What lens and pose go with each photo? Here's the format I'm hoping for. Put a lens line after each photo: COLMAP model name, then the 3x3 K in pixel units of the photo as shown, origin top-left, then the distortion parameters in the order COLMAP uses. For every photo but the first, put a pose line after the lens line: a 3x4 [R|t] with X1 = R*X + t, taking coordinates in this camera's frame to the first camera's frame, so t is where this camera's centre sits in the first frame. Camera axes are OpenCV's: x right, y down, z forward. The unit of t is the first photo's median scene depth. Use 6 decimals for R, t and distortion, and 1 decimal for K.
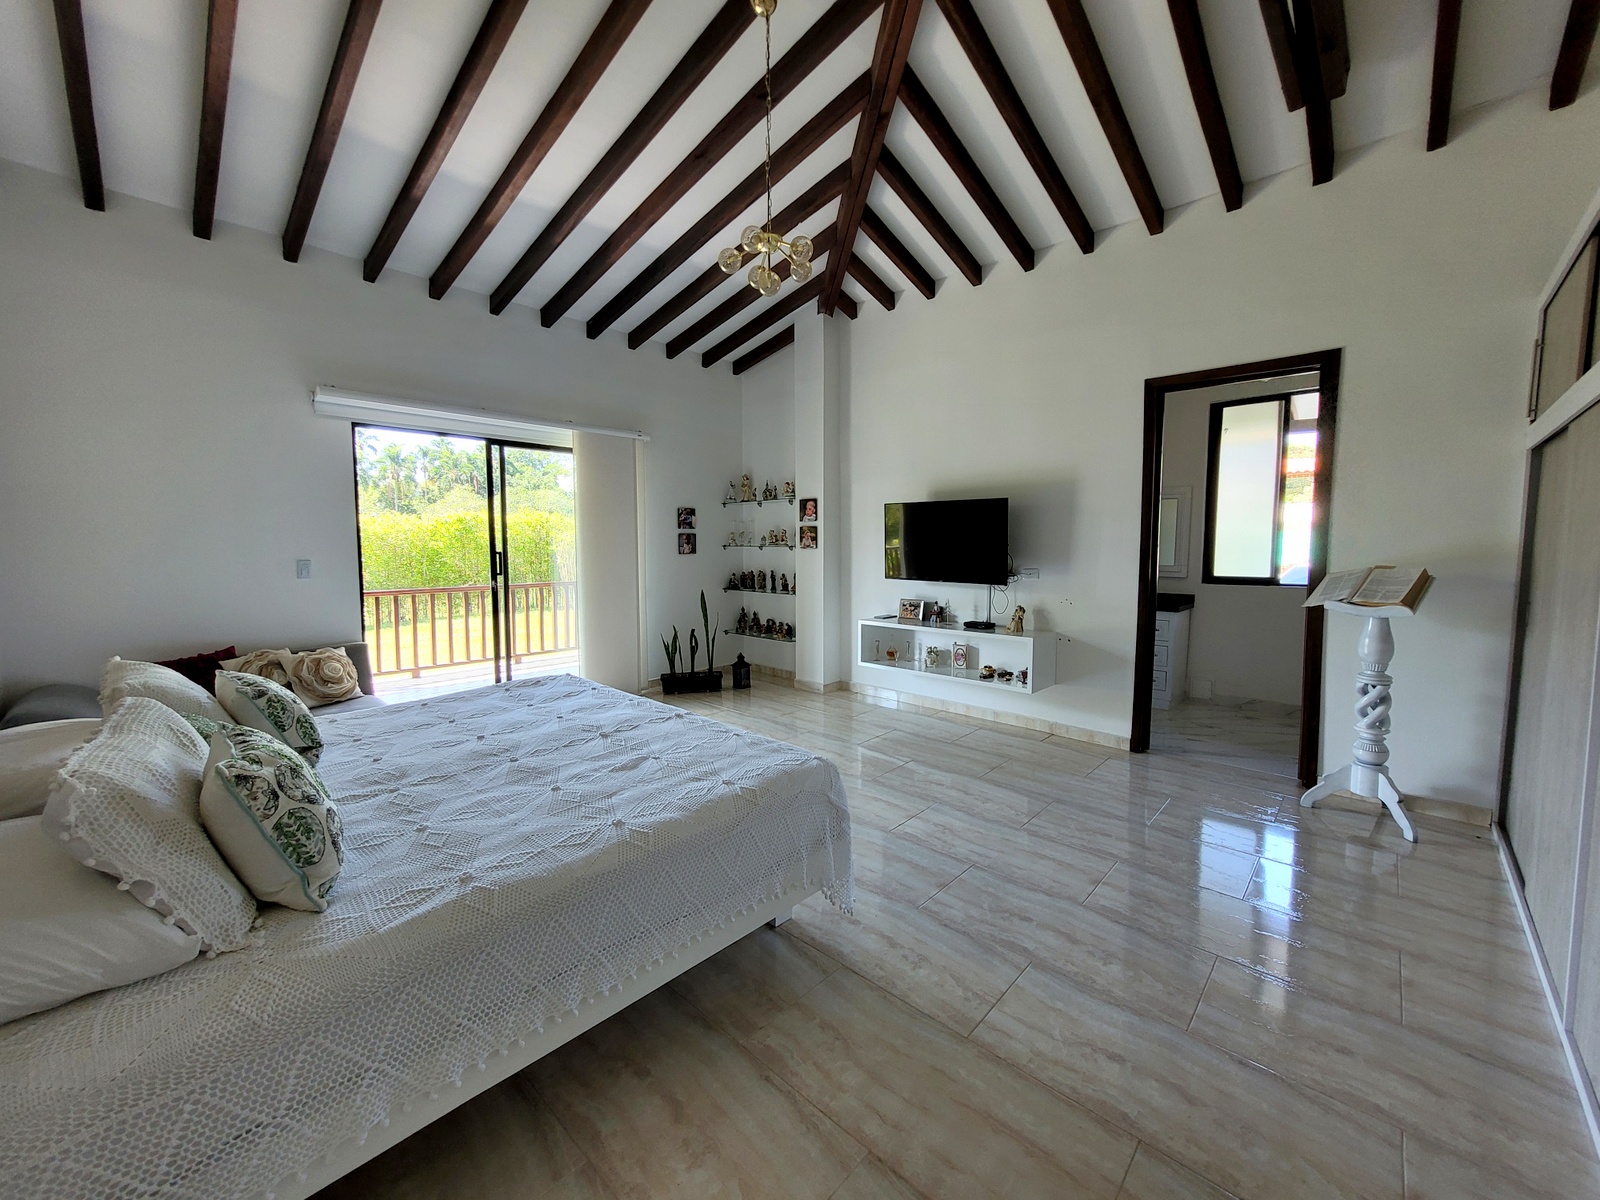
lens RADIAL K [[630.2, 0, 809.0], [0, 630.2, 588.1], [0, 0, 1]] dist [0.000361, 0.000773]
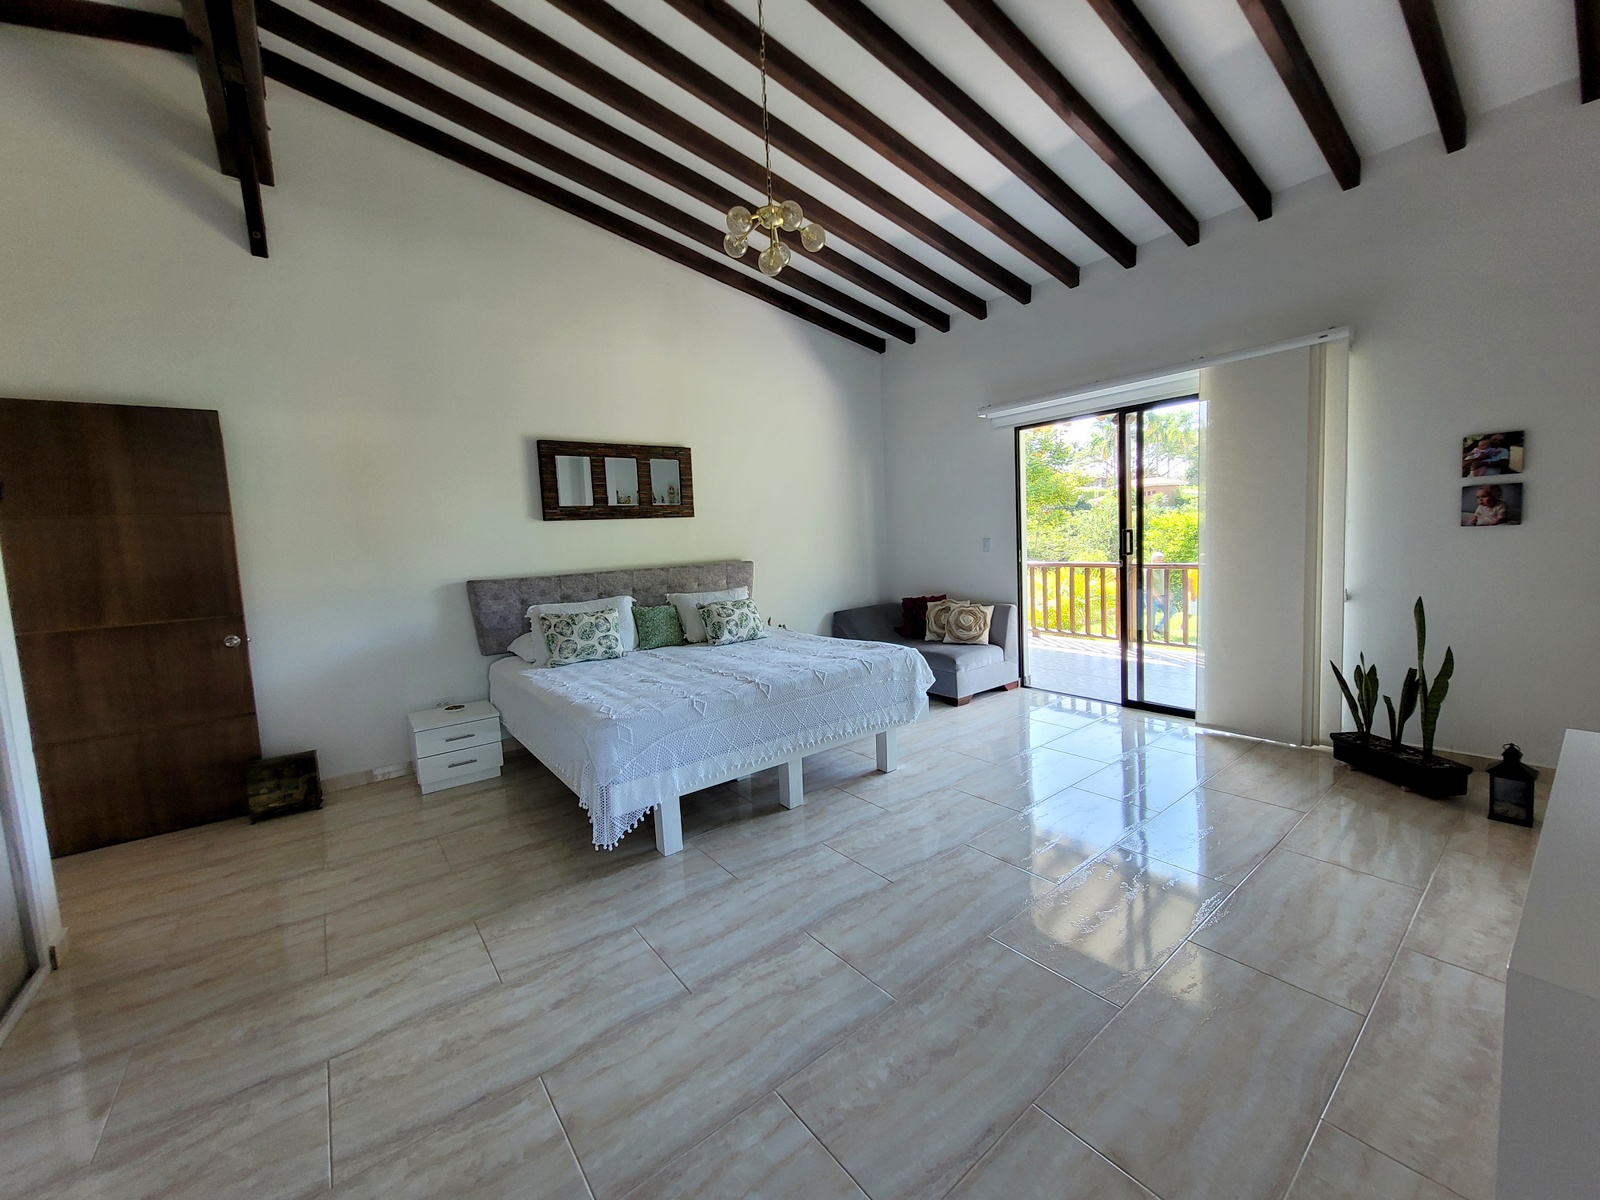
lens RADIAL K [[630.2, 0, 811.4], [0, 630.2, 595.7], [0, 0, 1]] dist [0.000361, 0.000773]
pose [[-0.164201, 0.108444, -0.980448, 0.454841], [-0.022105, 0.993285, 0.113566, -0.049702], [0.986179, 0.040320, -0.160701, 0.625627]]
